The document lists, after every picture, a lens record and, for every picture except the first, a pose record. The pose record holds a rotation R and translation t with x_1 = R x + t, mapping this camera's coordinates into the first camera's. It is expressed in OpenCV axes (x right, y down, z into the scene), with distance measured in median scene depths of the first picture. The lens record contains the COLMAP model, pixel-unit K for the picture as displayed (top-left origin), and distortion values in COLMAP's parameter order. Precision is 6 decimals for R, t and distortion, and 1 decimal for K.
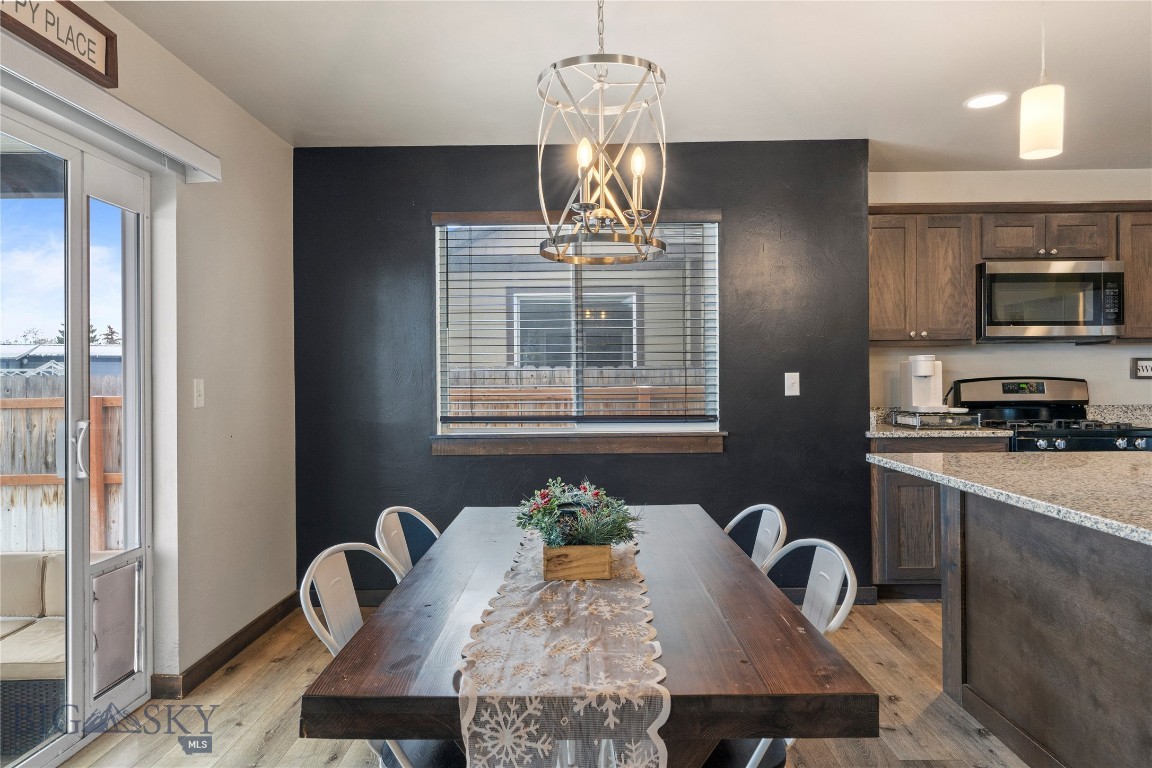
lens RADIAL K [[708.2, 0, 575.8], [0, 708.2, 379.8], [0, 0, 1]] dist [0.000306, 0.002297]
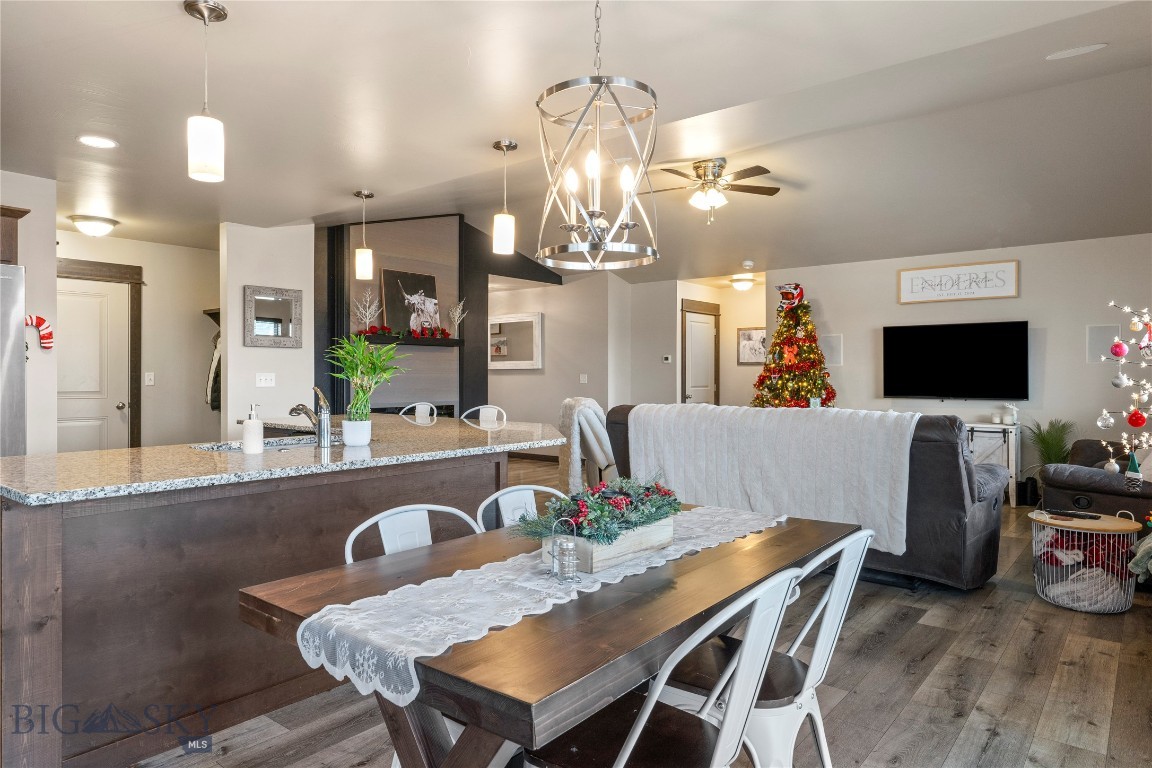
lens RADIAL K [[708.2, 0, 575.8], [0, 708.2, 379.8], [0, 0, 1]] dist [0.000306, 0.002297]
pose [[-0.785133, 0.004798, 0.619308, -0.277030], [0.006855, 0.999976, 0.000943, 0.000526], [-0.619289, 0.004985, -0.785147, 0.857321]]
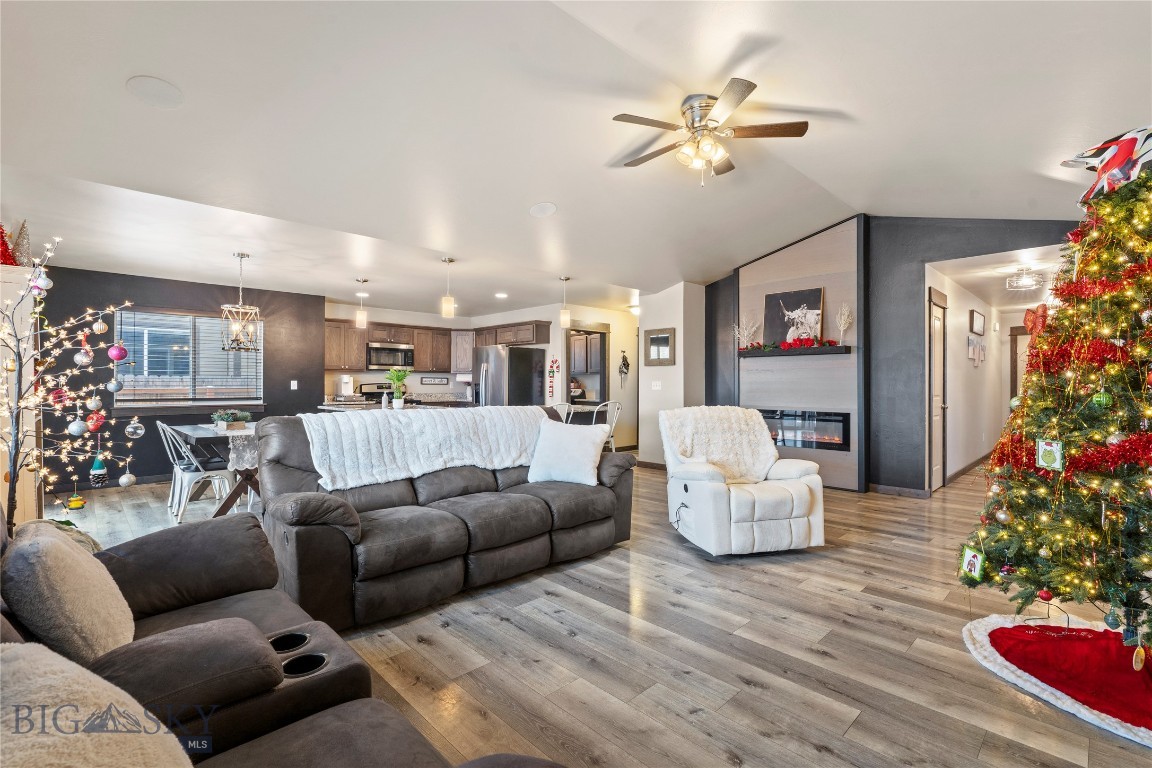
lens RADIAL K [[516.2, 0, 576.0], [0, 516.2, 384.0], [0, 0, 1]] dist [-0.005711, 0.000956]
pose [[0.704823, 0.009277, 0.709323, -0.311196], [-0.007378, 0.999956, -0.005748, 0.005307], [-0.709345, -0.001182, 0.704860, -1.080876]]
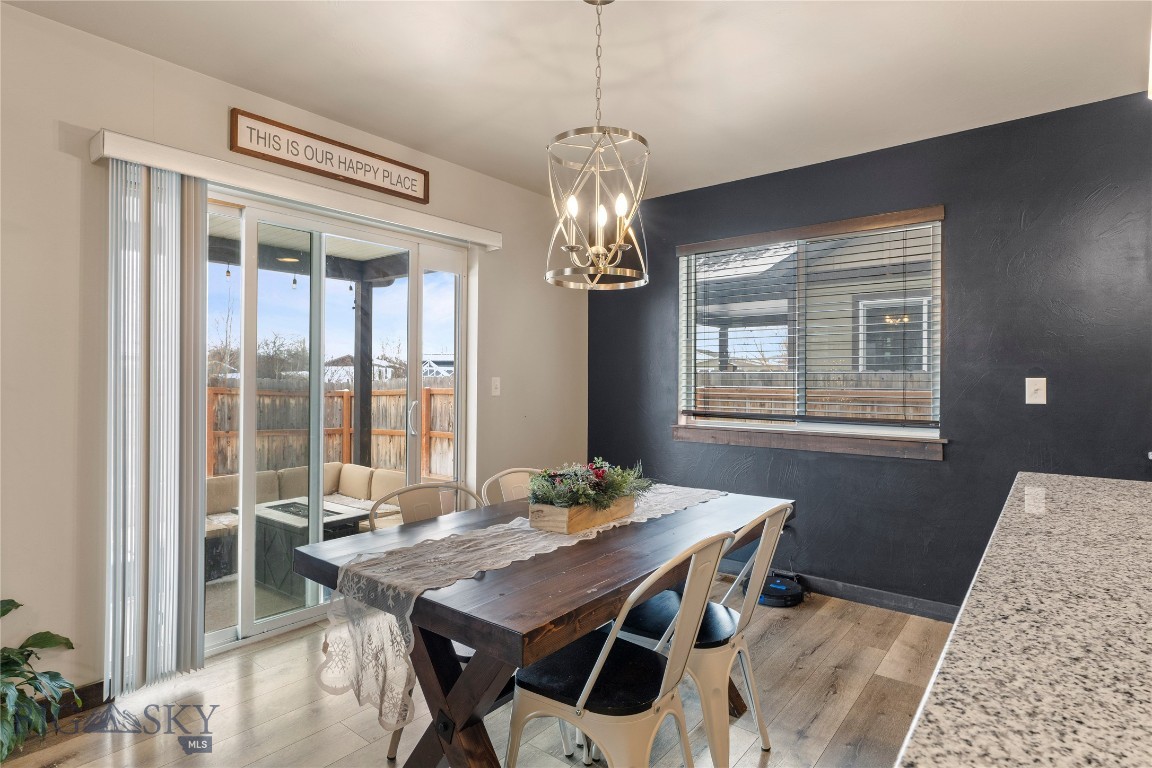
lens RADIAL K [[601.5, 0, 575.3], [0, 601.5, 379.2], [0, 0, 1]] dist [-0.003854, -0.000729]
pose [[0.785856, 0.013581, -0.618260, 0.311198], [-0.013909, 0.999894, 0.004285, -0.003495], [0.618253, 0.005231, 0.785962, 0.059362]]
